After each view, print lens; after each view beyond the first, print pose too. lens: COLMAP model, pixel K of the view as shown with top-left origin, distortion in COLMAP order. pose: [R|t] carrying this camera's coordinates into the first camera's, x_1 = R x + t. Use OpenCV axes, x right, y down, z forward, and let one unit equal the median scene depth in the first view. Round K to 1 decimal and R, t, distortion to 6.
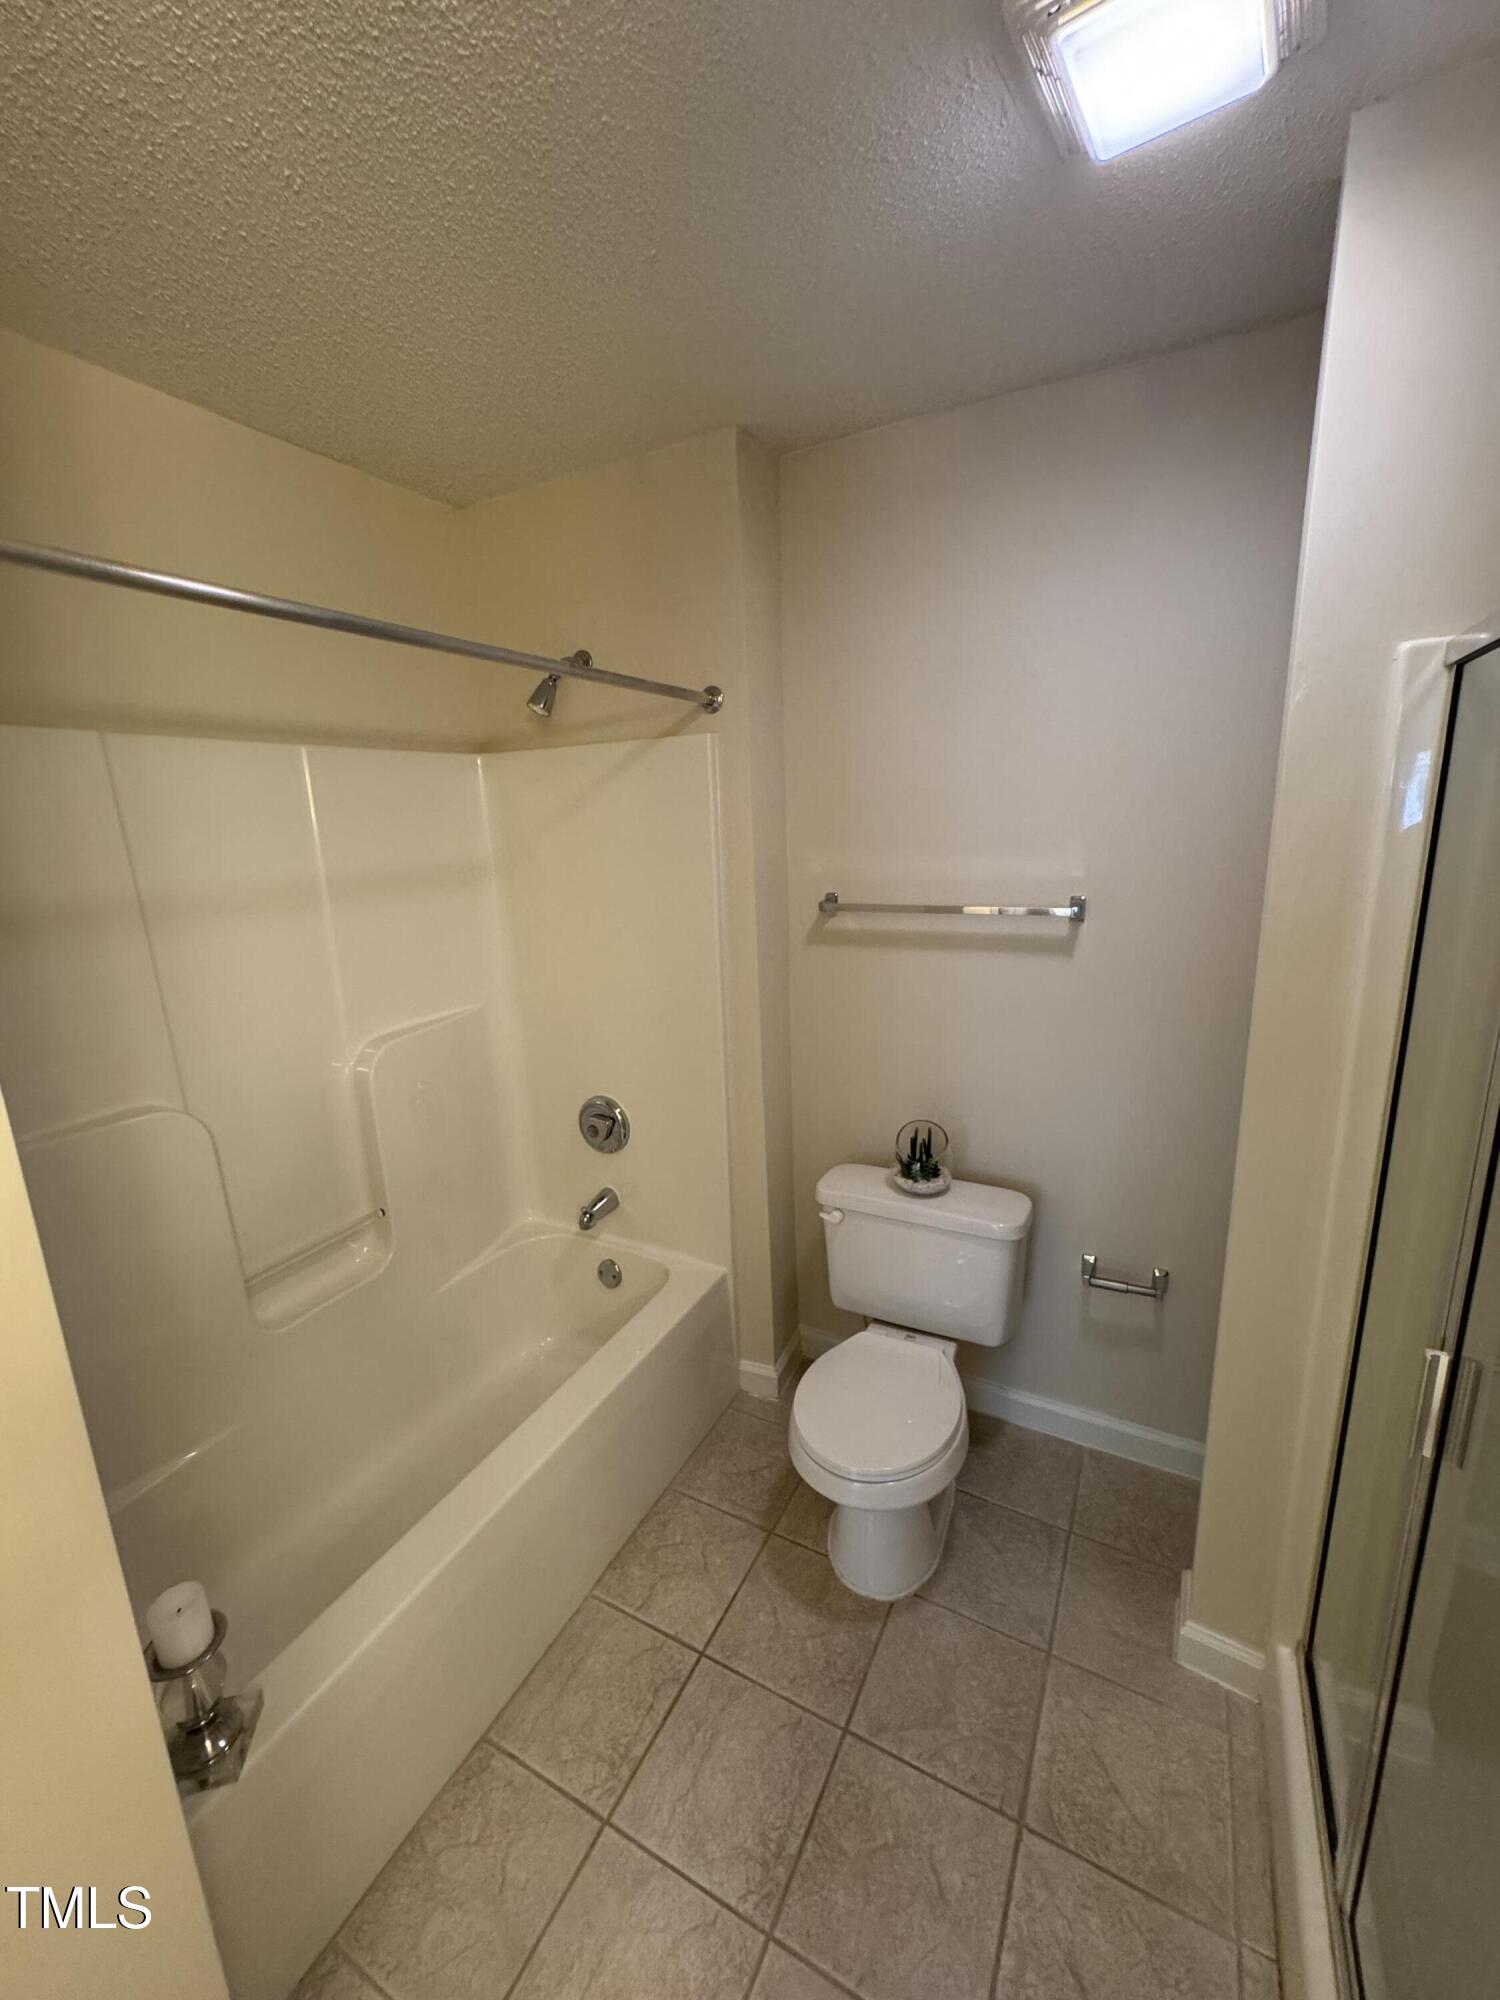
lens RADIAL K [[792.9, 0, 750.3], [0, 792.9, 1000.9], [0, 0, 1]] dist [-0.004094, 0.000783]
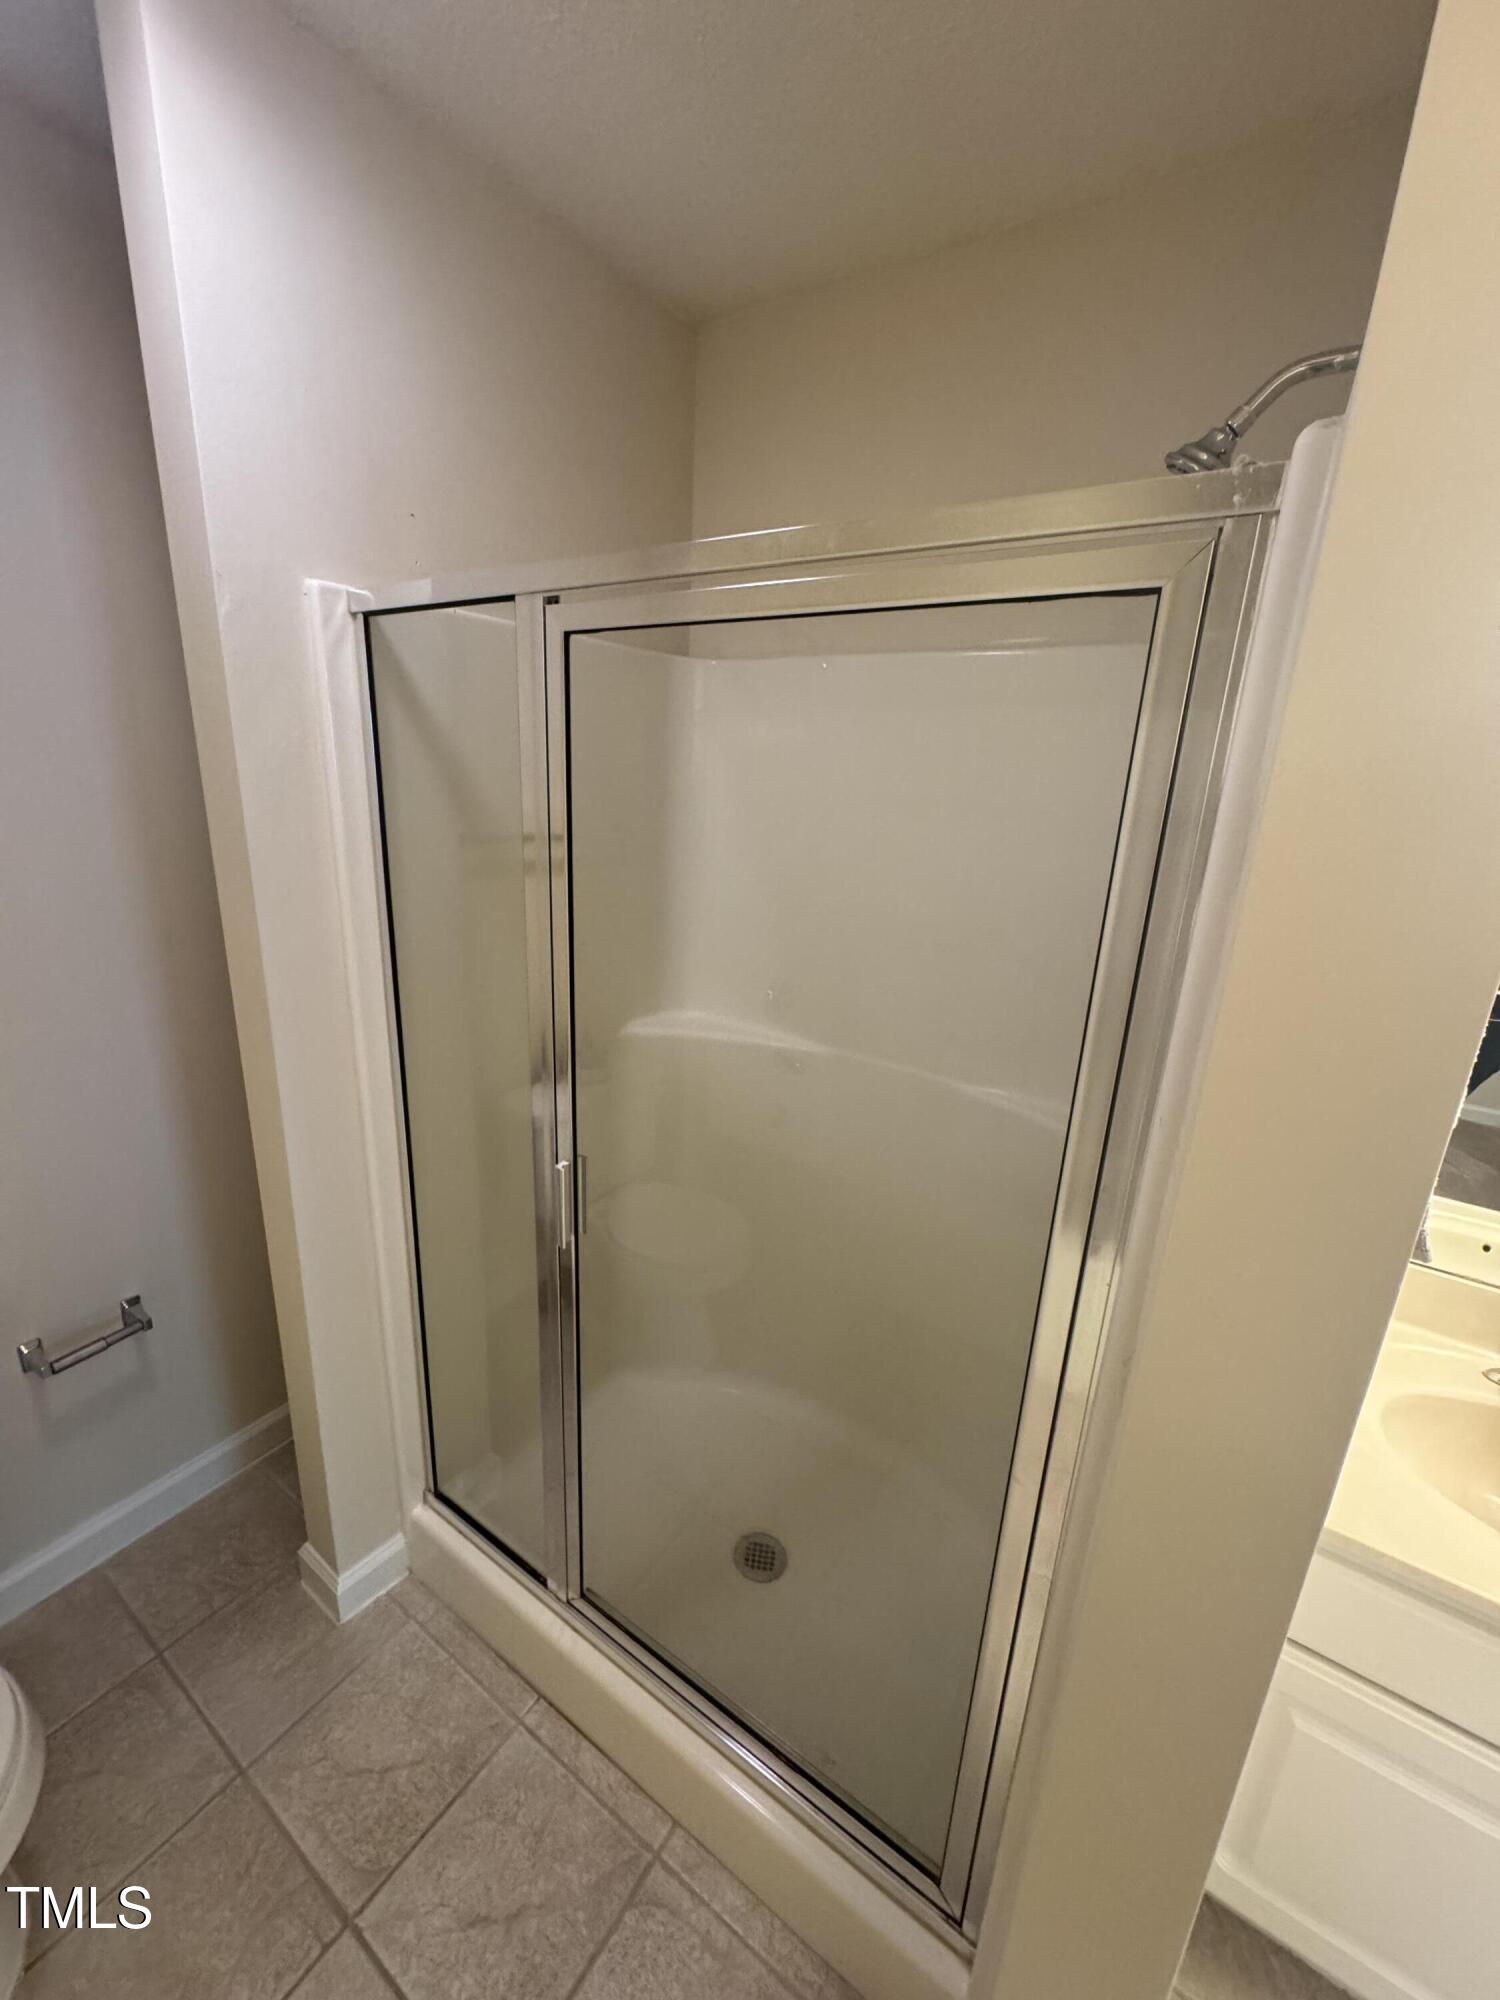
lens RADIAL K [[792.9, 0, 751.1], [0, 792.9, 1000.3], [0, 0, 1]] dist [-0.004094, 0.000783]
pose [[0.097218, -0.234834, 0.967162, -0.195584], [0.178241, 0.960162, 0.215218, -0.029110], [-0.979172, 0.151465, 0.135202, 0.277669]]
